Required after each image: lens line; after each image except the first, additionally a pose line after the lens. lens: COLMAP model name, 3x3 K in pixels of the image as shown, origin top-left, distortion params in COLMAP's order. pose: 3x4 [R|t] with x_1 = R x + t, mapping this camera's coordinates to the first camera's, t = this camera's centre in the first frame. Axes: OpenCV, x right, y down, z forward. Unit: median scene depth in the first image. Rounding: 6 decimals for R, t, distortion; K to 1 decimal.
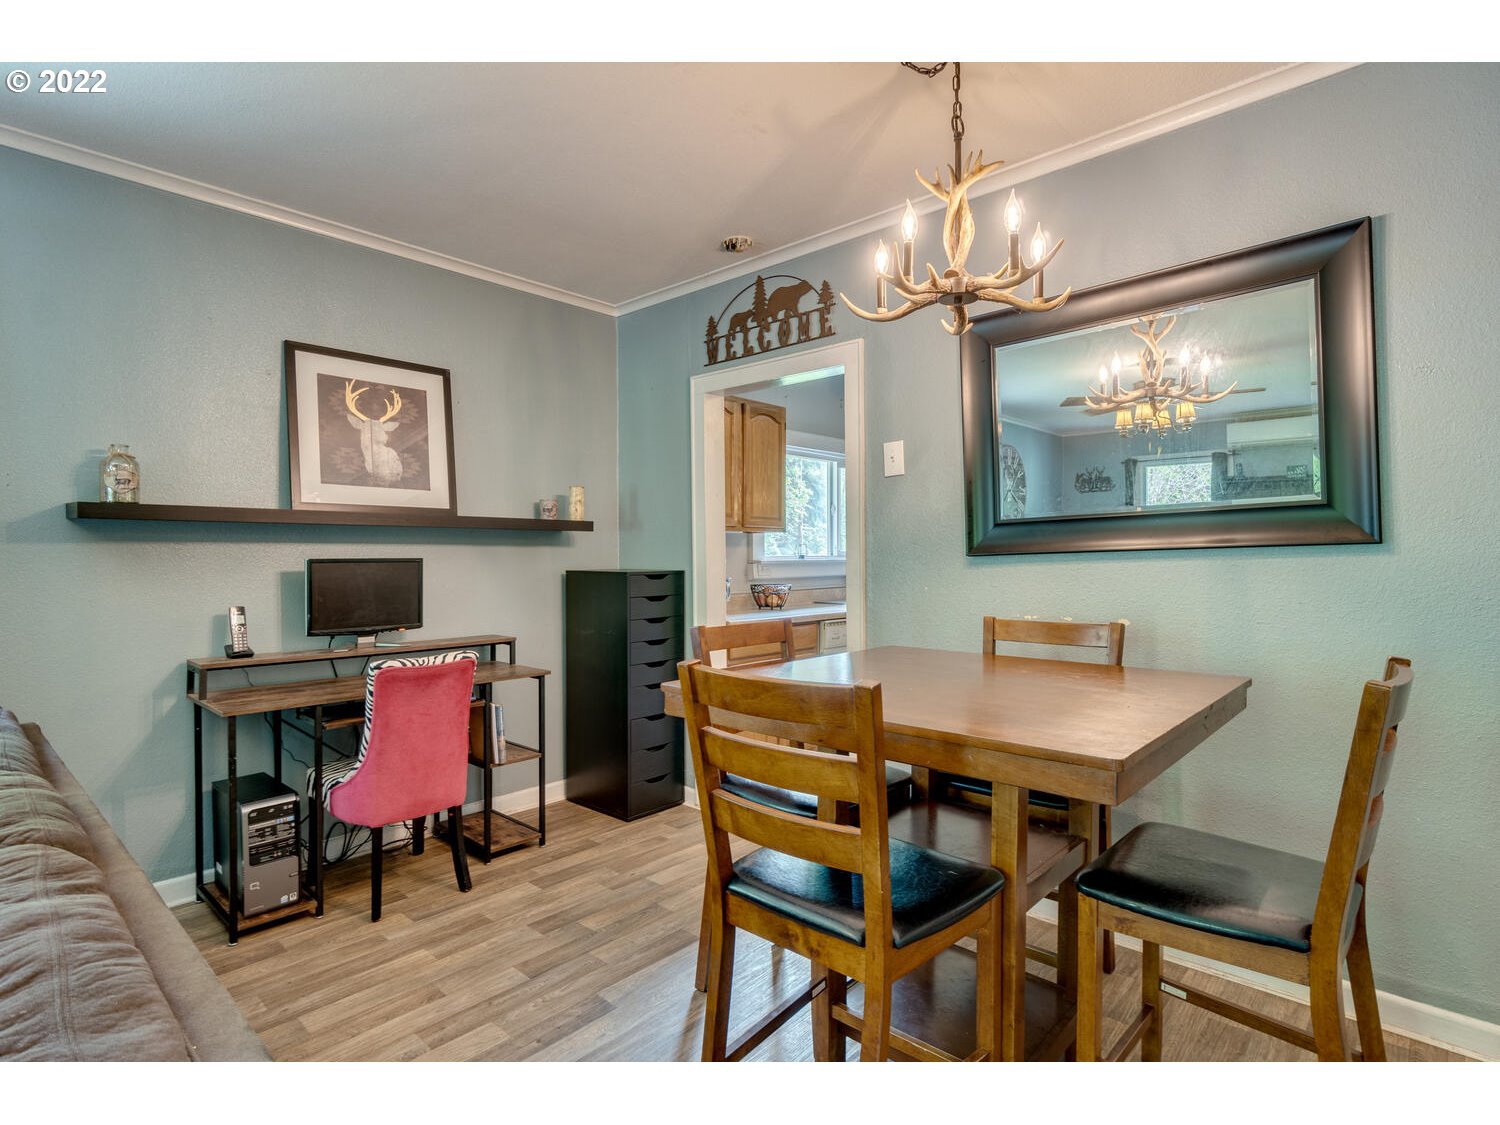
lens RADIAL K [[764.8, 0, 744.0], [0, 764.8, 562.7], [0, 0, 1]] dist [-0.010675, 0.006962]
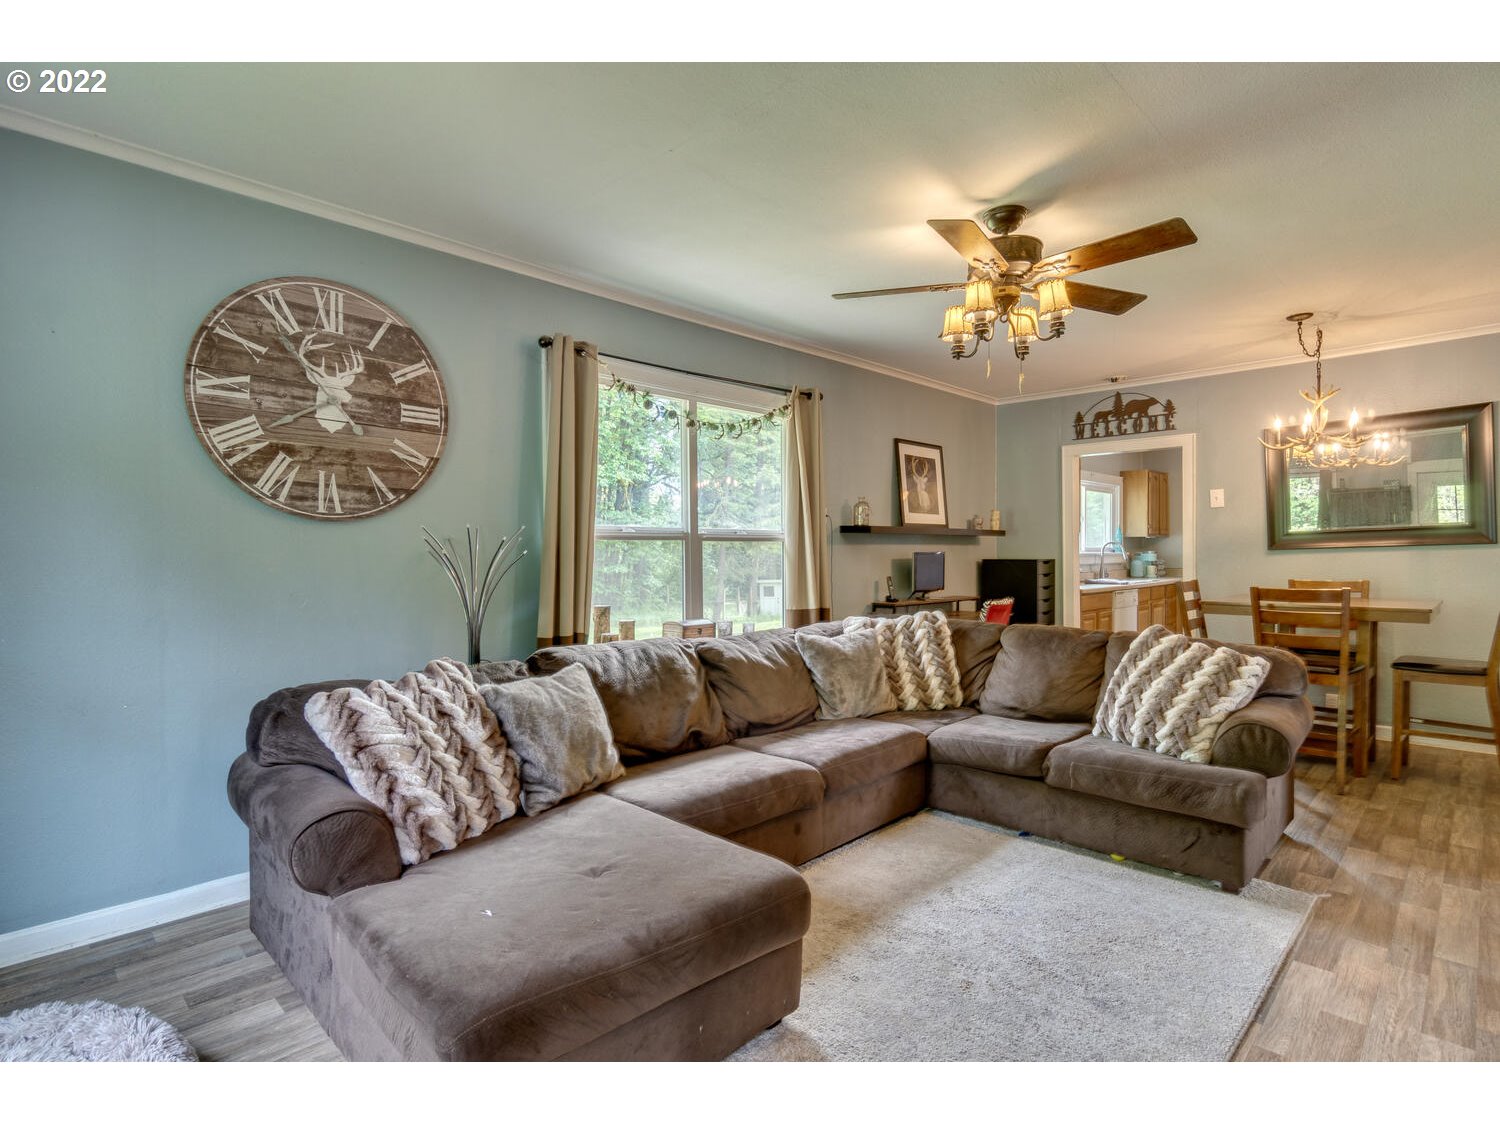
lens RADIAL K [[764.8, 0, 744.0], [0, 764.8, 562.7], [0, 0, 1]] dist [-0.010675, 0.006962]
pose [[0.999357, -0.002214, -0.035795, -0.828059], [0.002435, 0.999978, 0.006151, 0.007692], [0.035781, -0.006235, 0.999340, -0.844768]]
